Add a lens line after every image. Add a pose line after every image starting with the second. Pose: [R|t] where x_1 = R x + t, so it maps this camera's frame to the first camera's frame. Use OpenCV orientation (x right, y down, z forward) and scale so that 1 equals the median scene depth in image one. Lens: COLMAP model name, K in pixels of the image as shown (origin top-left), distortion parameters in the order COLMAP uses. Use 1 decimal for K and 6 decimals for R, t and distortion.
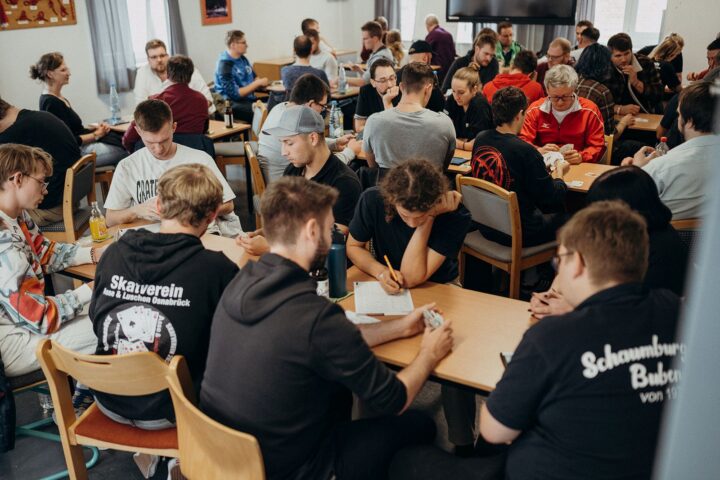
lens RADIAL K [[717.6, 0, 360.0], [0, 717.6, 240.0], [0, 0, 1]] dist [-0.002756, -0.002611]
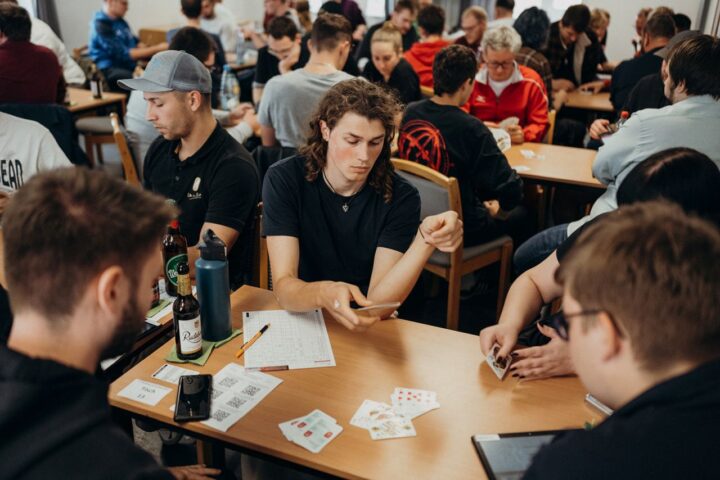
lens RADIAL K [[747.6, 0, 360.0], [0, 747.6, 240.0], [0, 0, 1]] dist [-0.045802, 0.008346]
pose [[0.992154, -0.011176, 0.124525, 0.007133], [0.008545, 0.999729, 0.021642, -0.015020], [-0.124733, -0.020408, 0.991980, 0.161963]]
